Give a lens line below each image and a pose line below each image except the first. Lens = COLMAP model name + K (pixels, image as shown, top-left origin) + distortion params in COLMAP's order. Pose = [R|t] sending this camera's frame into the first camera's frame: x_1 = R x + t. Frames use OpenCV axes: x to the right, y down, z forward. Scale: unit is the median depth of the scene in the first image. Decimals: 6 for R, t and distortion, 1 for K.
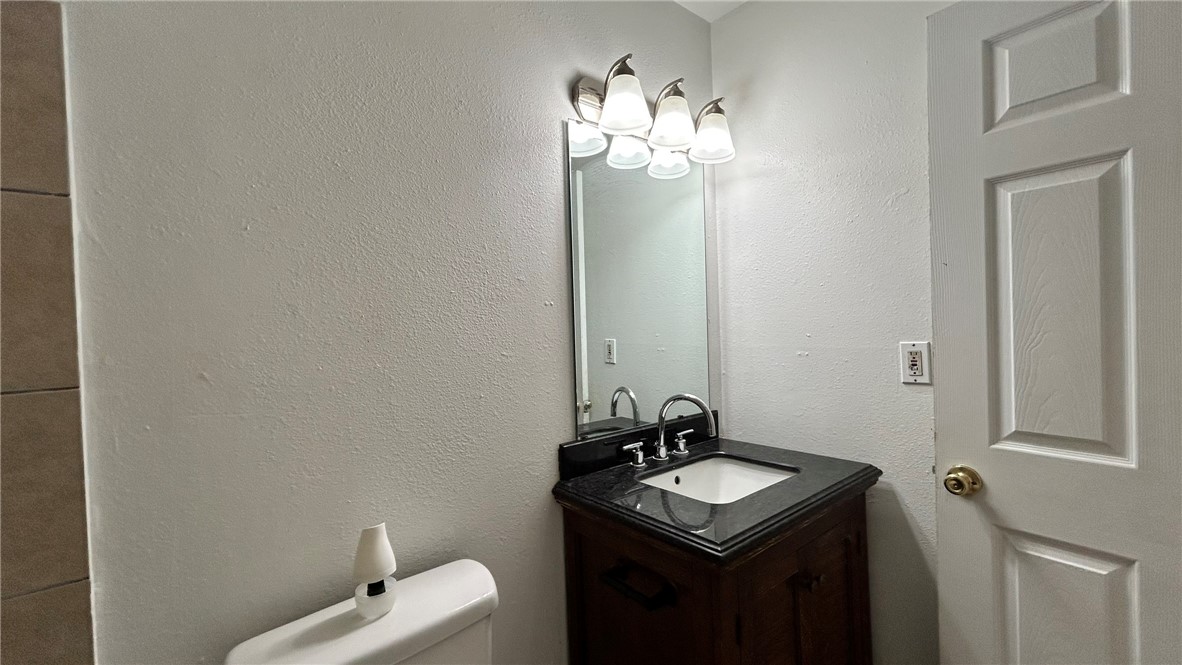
lens RADIAL K [[479.5, 0, 593.3], [0, 479.5, 330.3], [0, 0, 1]] dist [0.001433, 0.000464]
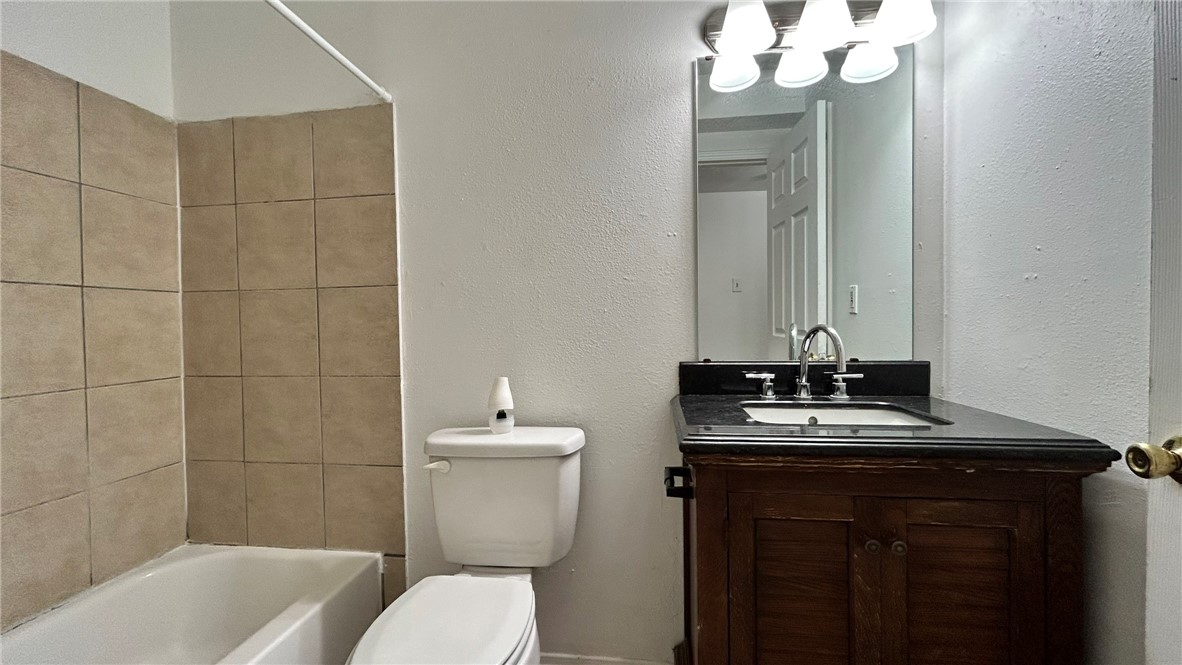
lens RADIAL K [[479.5, 0, 593.3], [0, 479.5, 330.3], [0, 0, 1]] dist [0.001433, 0.000464]
pose [[0.686846, 0.037216, -0.725849, 0.602254], [-0.014095, 0.999182, 0.037893, 0.128002], [0.726666, -0.015796, 0.686809, 0.098933]]
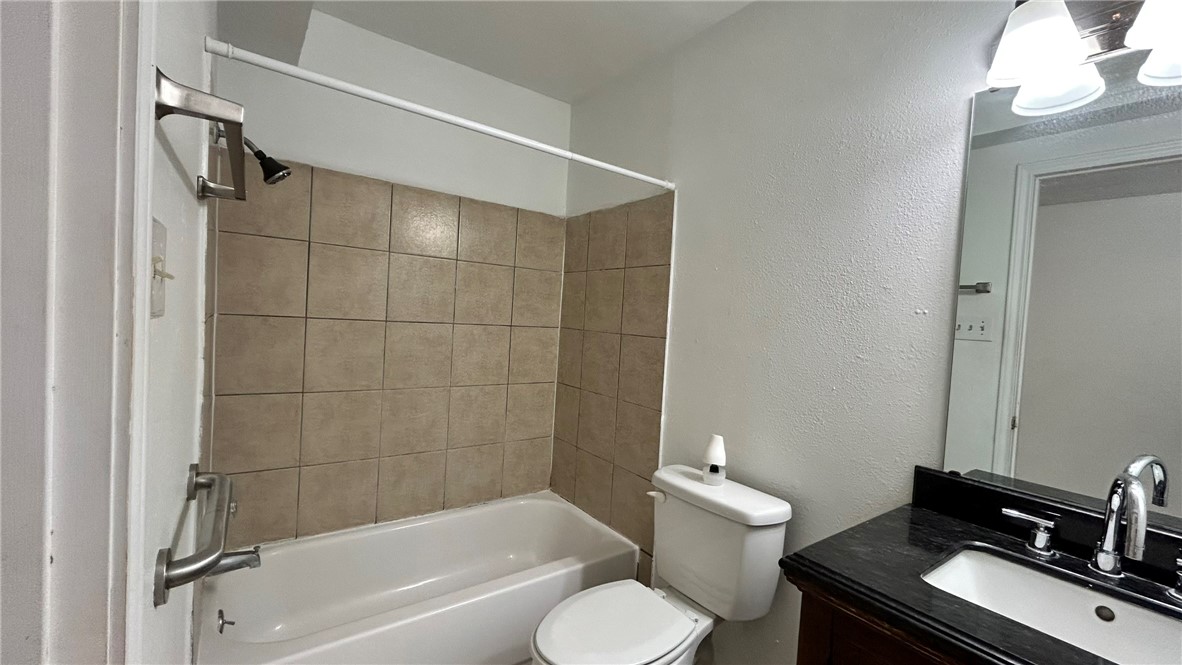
lens RADIAL K [[479.5, 0, 593.3], [0, 479.5, 330.3], [0, 0, 1]] dist [0.001433, 0.000464]
pose [[-0.049448, 0.062971, -0.996790, 0.873823], [-0.065729, 0.995642, 0.066159, -0.040277], [0.996612, 0.068790, -0.045094, 0.412986]]
